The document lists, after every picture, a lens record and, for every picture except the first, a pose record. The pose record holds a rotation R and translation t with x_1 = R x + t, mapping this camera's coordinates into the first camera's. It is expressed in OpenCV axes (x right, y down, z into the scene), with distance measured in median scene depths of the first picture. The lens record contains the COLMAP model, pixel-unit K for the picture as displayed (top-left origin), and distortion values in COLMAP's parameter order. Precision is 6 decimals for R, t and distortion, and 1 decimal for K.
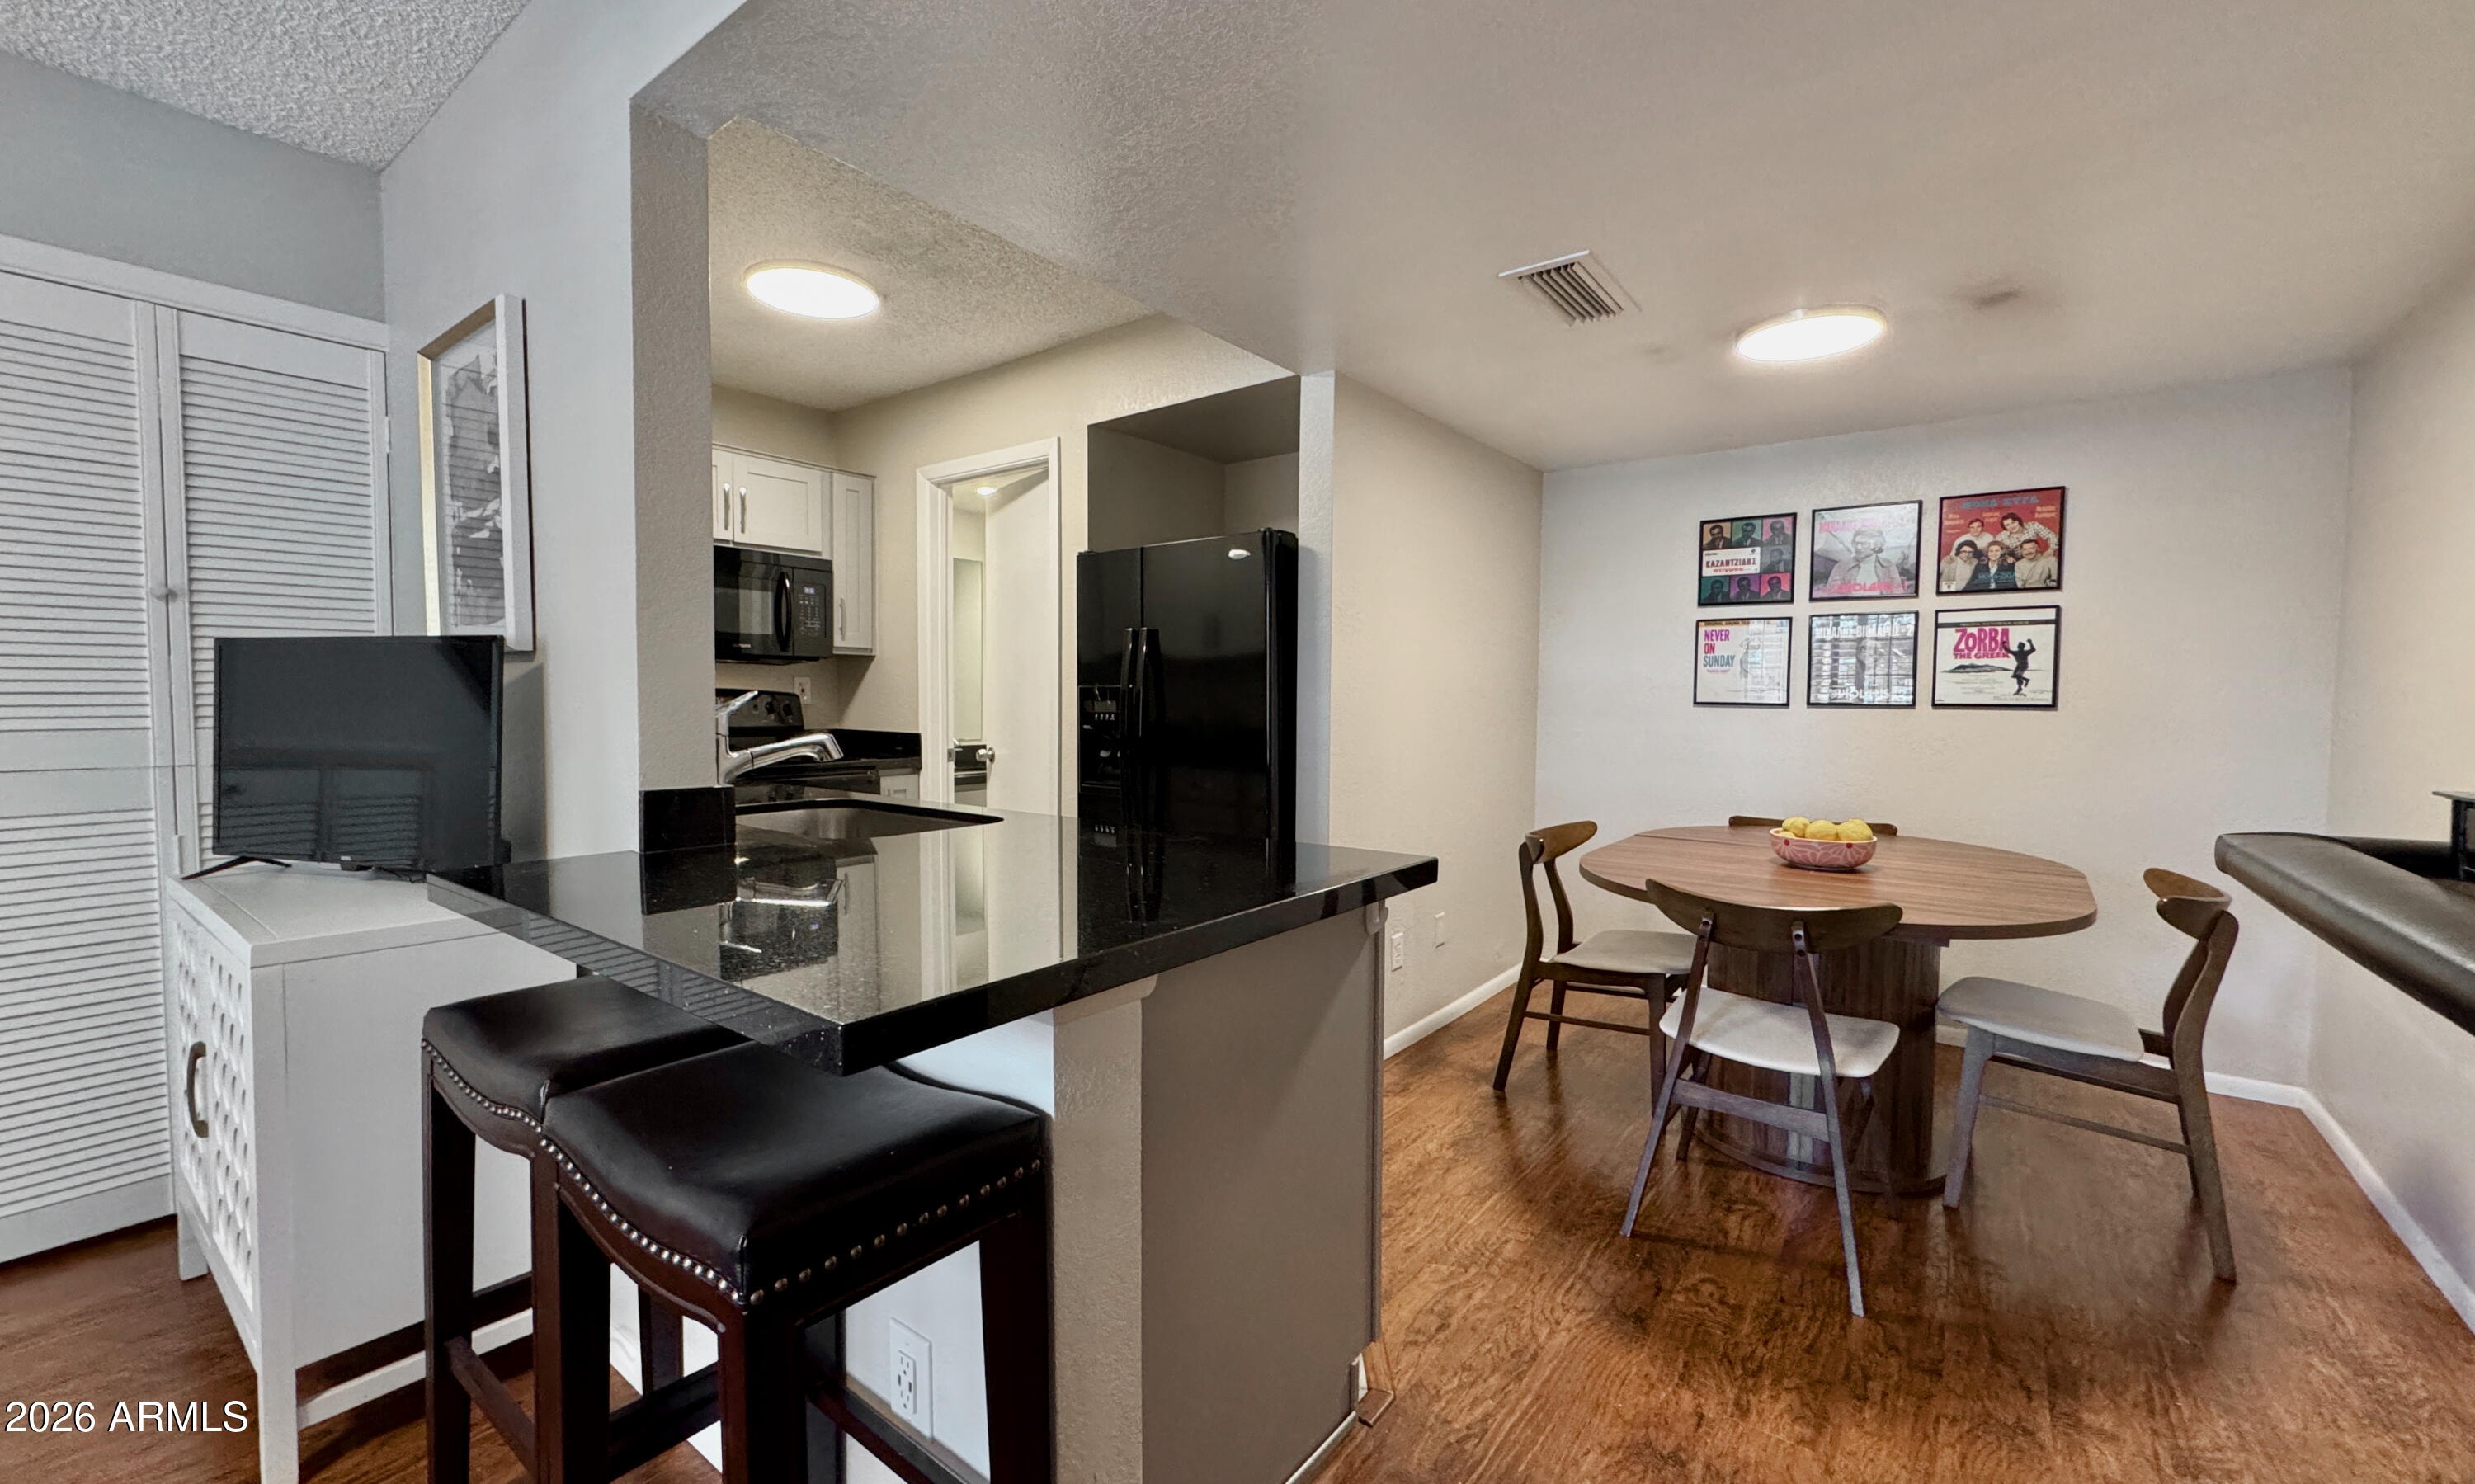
lens RADIAL K [[975.5, 0, 1241.6], [0, 975.5, 728.9], [0, 0, 1]] dist [-0.001593, 0.000020]
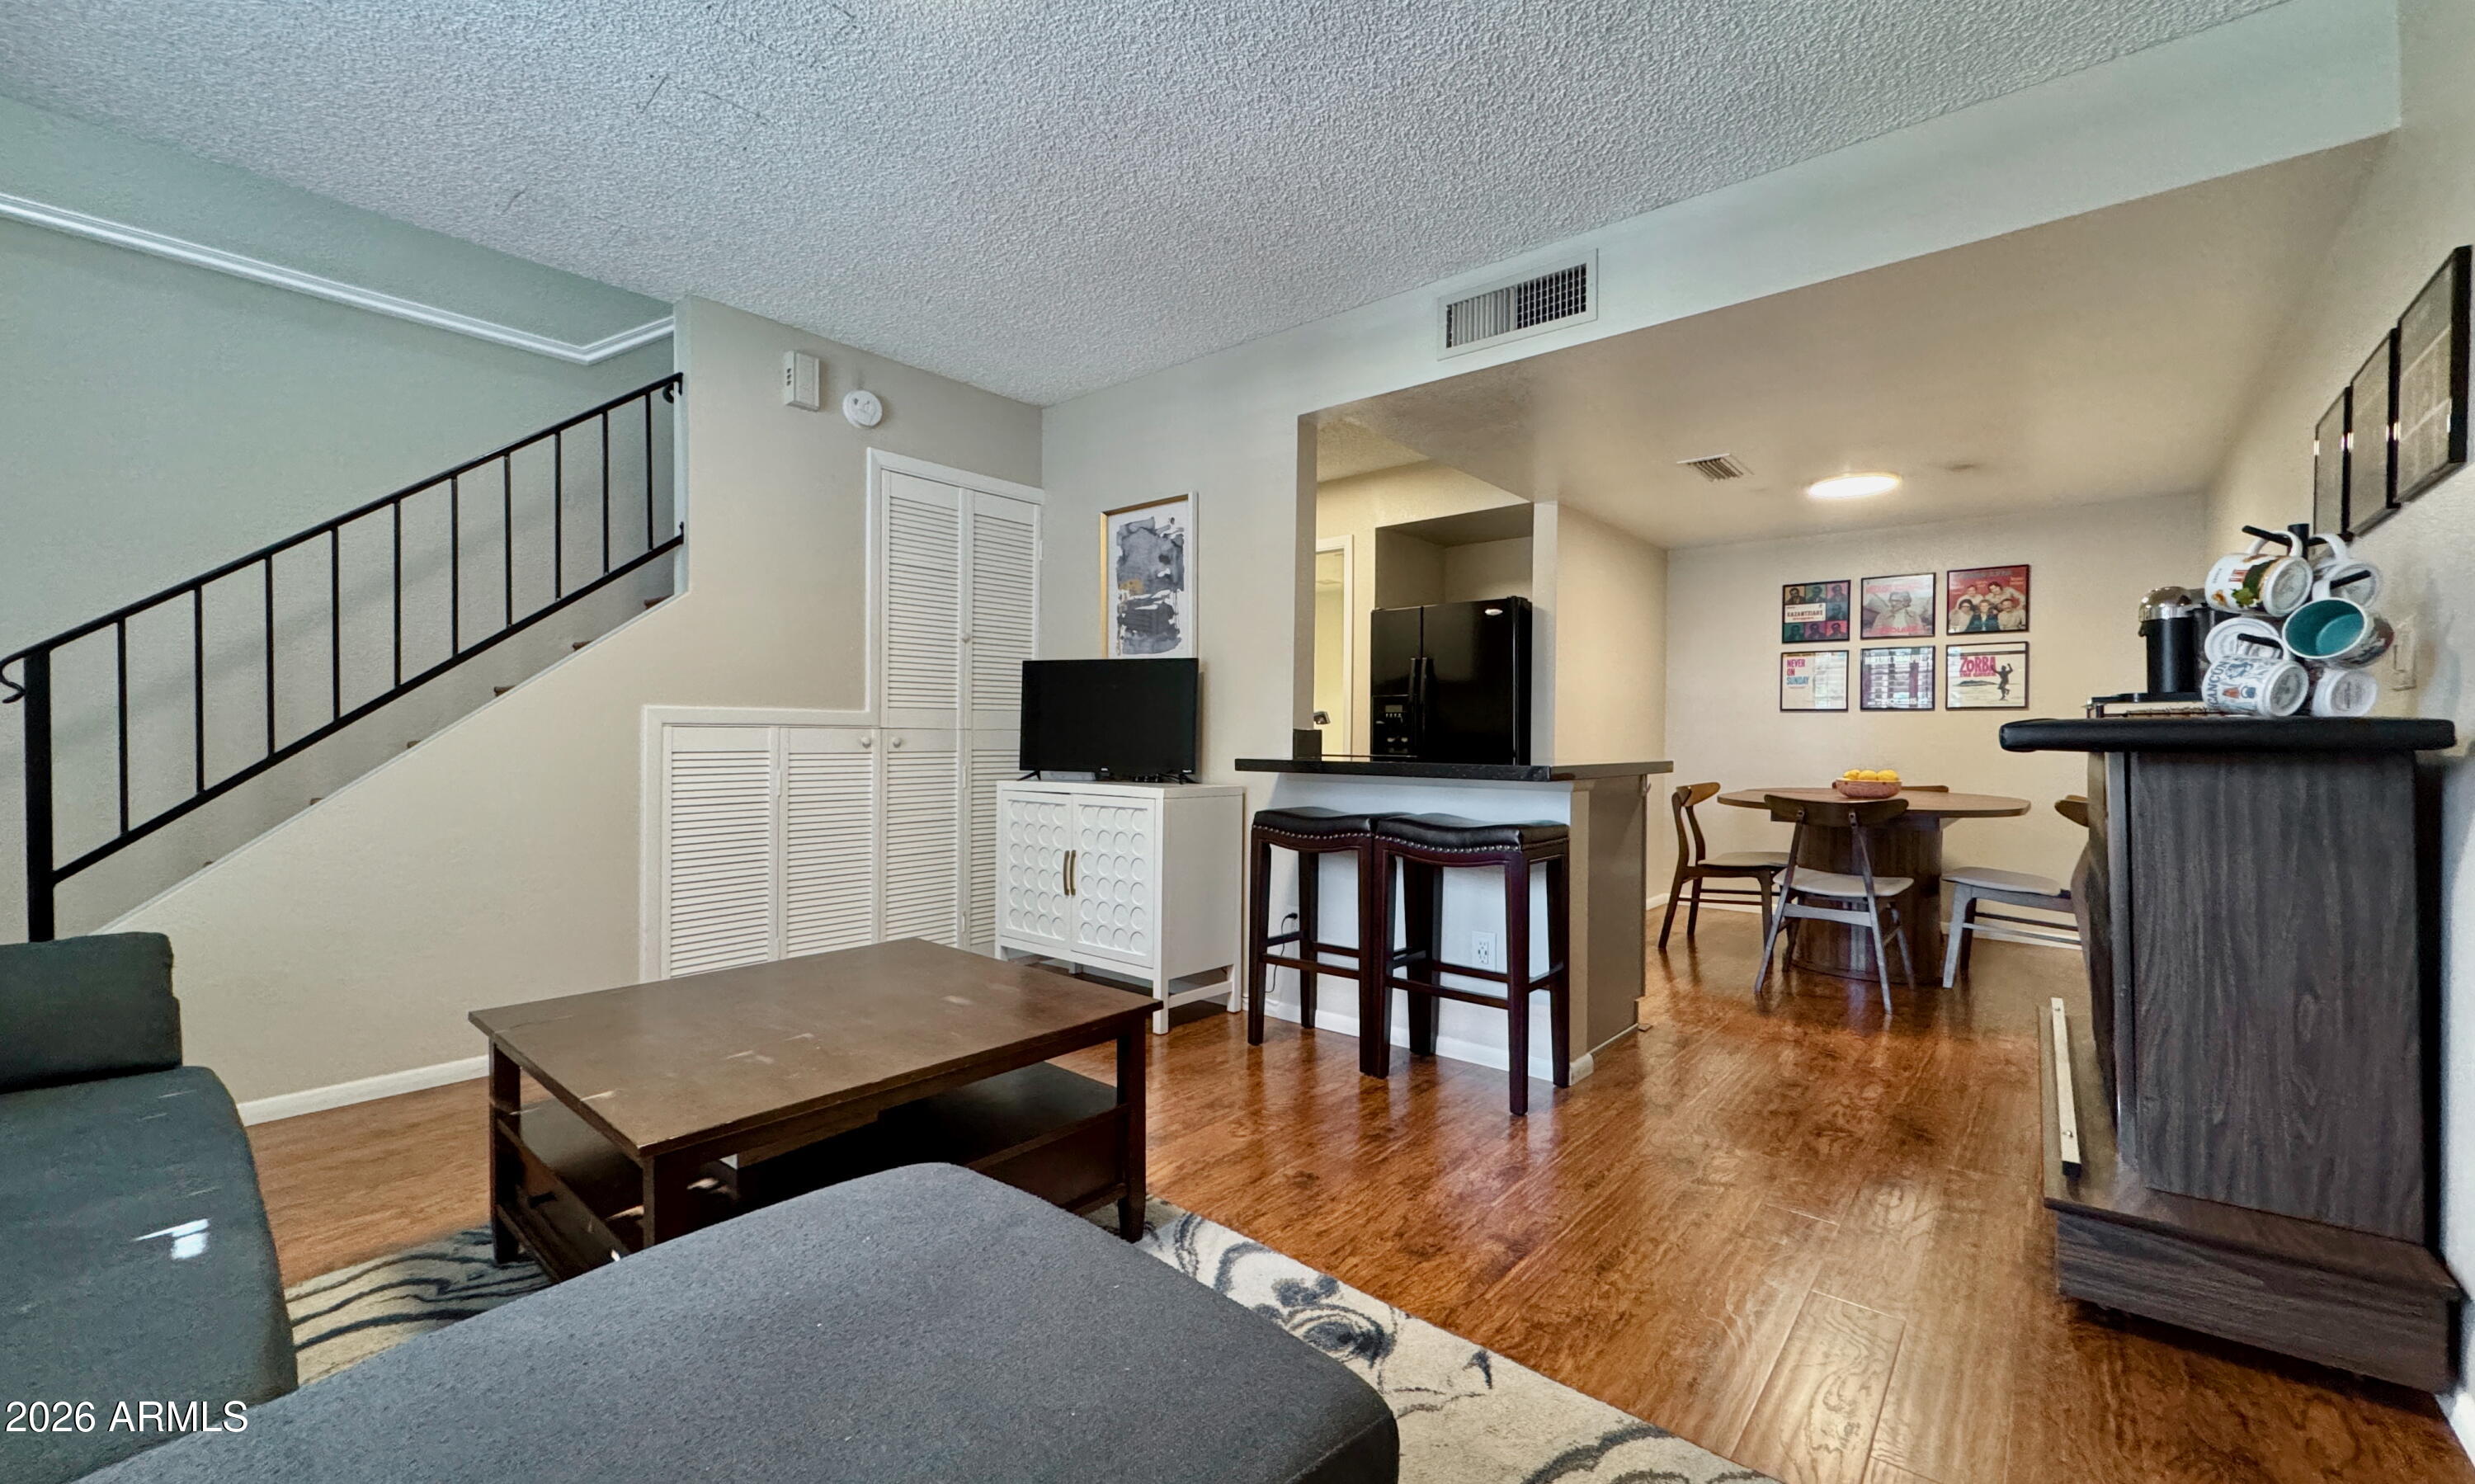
lens RADIAL K [[975.5, 0, 1235.3], [0, 975.5, 736.3], [0, 0, 1]] dist [-0.001593, 0.000020]
pose [[0.998540, 0.000769, -0.054012, -0.318119], [-0.002685, 0.999369, -0.035415, 0.078889], [0.053951, 0.035508, 0.997912, -0.582880]]
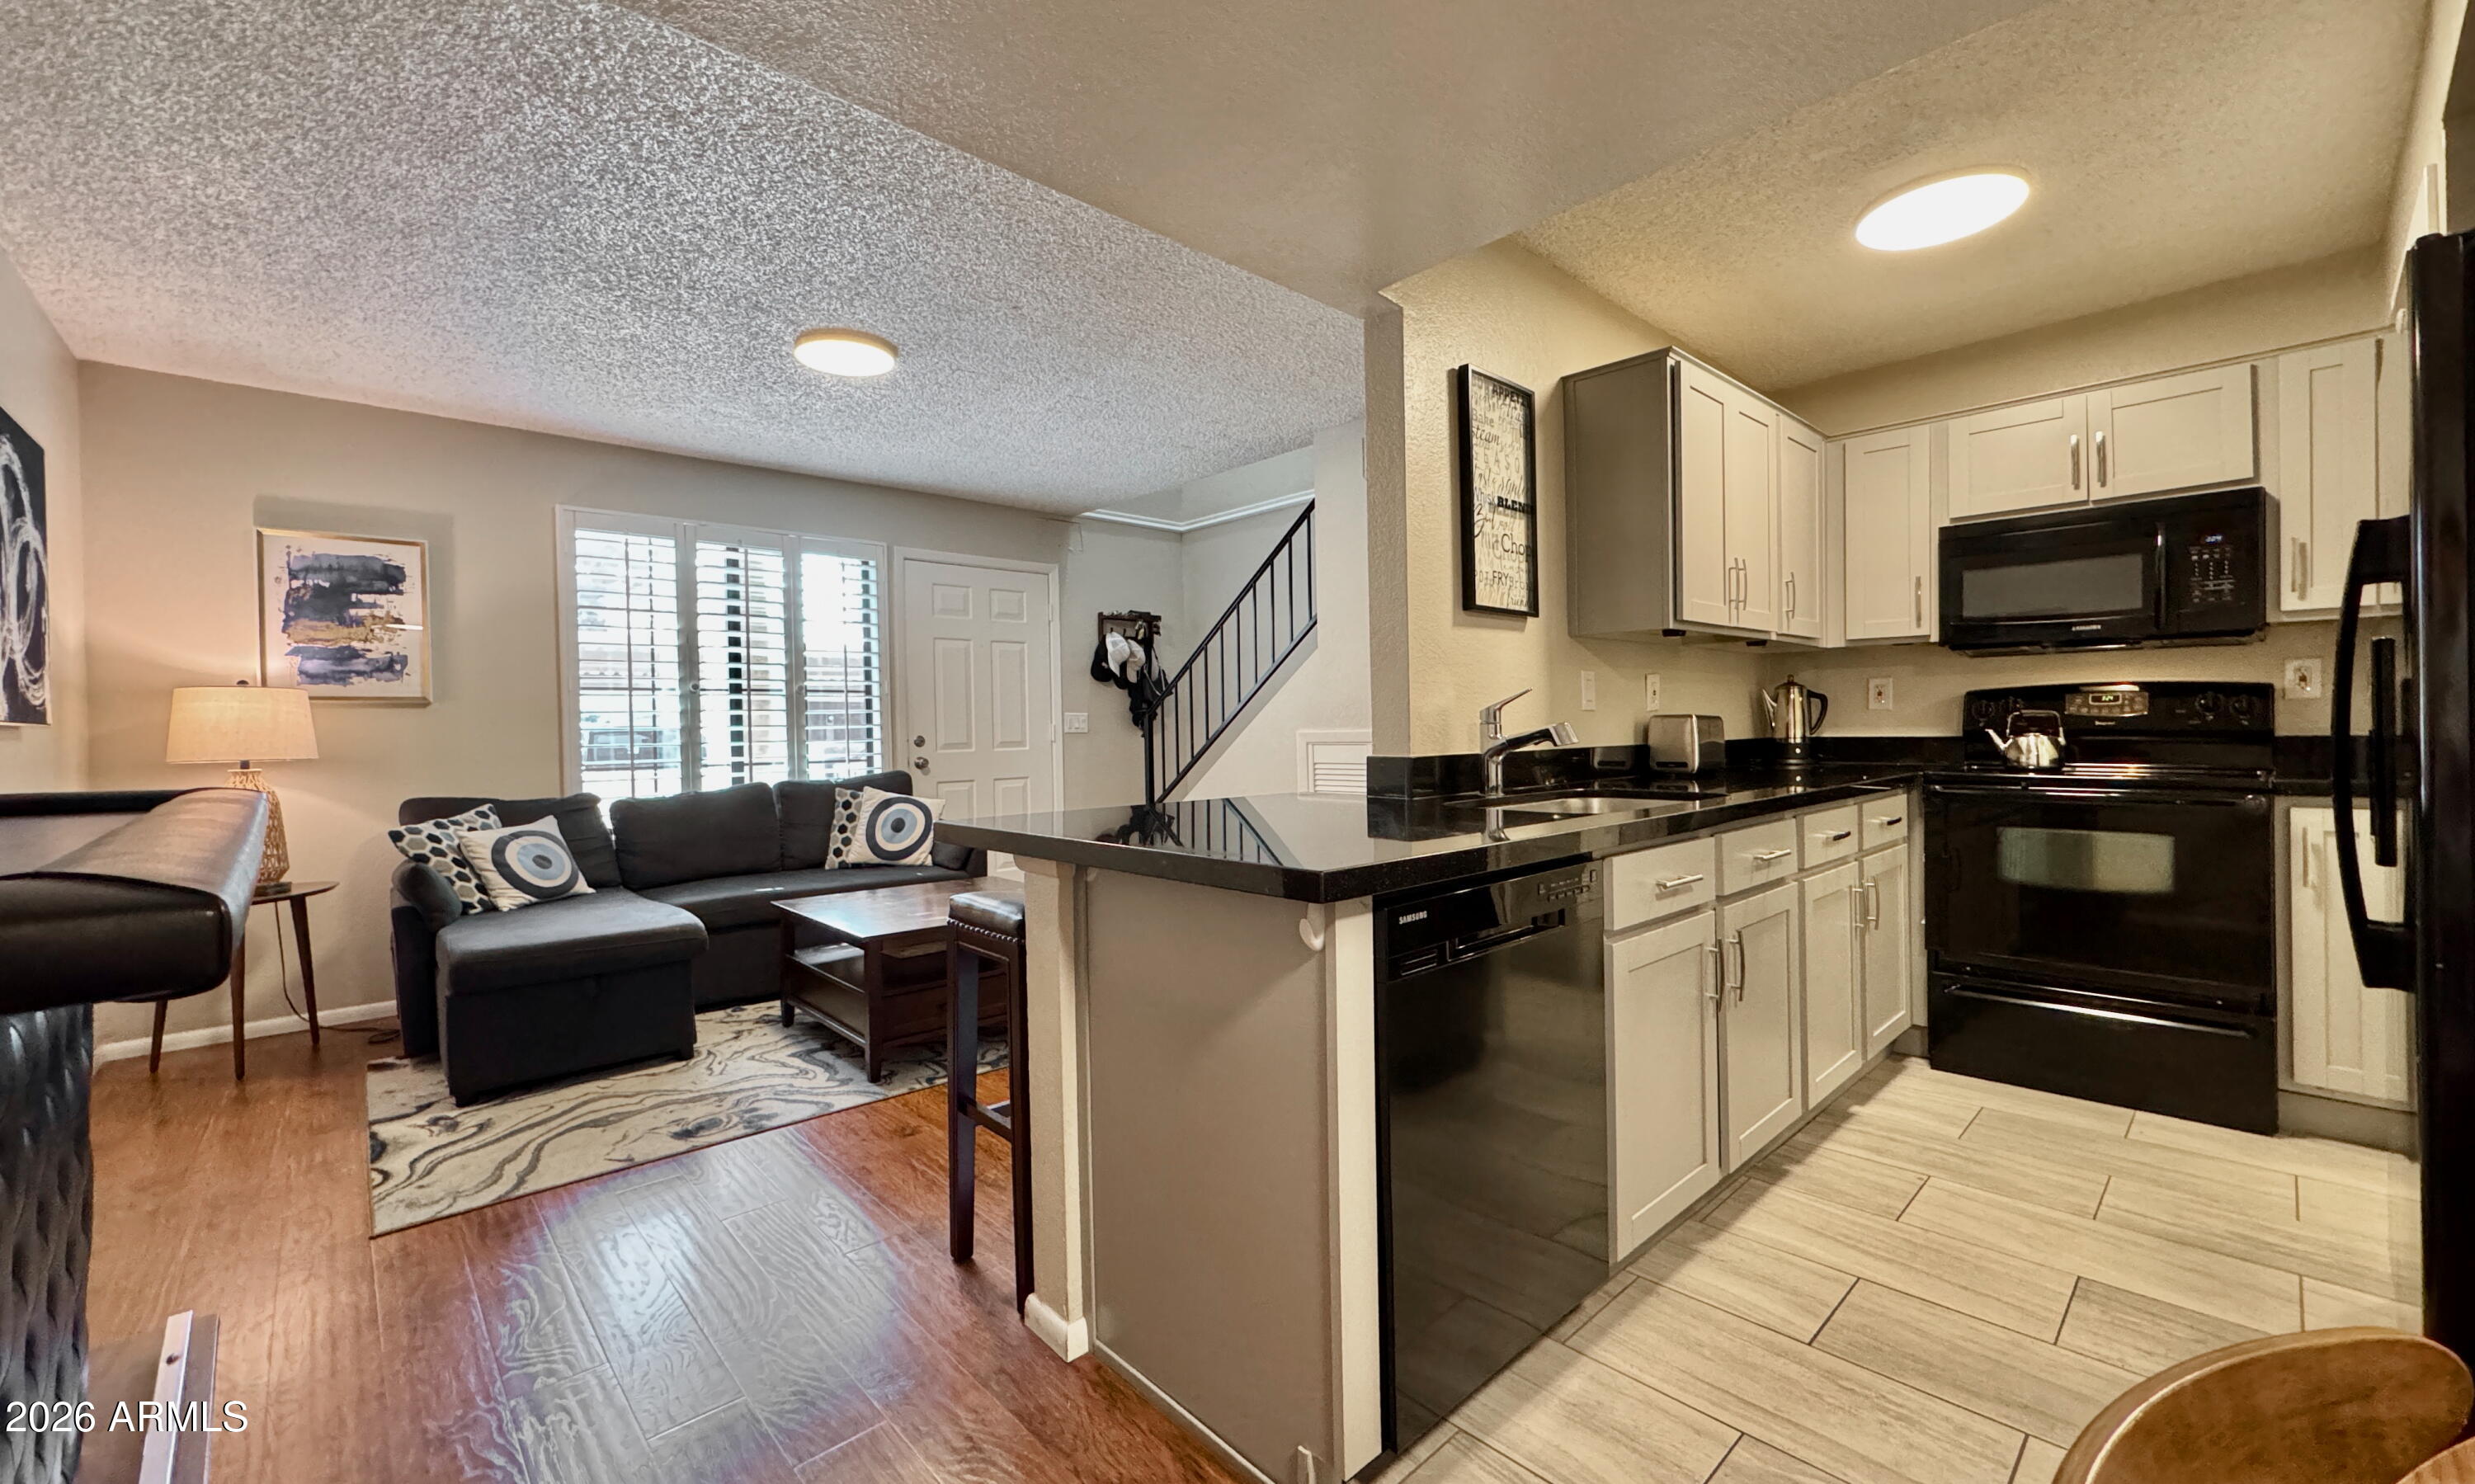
lens RADIAL K [[975.5, 0, 1234.6], [0, 975.5, 739.3], [0, 0, 1]] dist [-0.001593, 0.000020]
pose [[-0.177545, 0.005218, -0.984099, 0.434876], [-0.024378, 0.999656, 0.009698, 0.016102], [0.983811, 0.025713, -0.177357, 0.492808]]
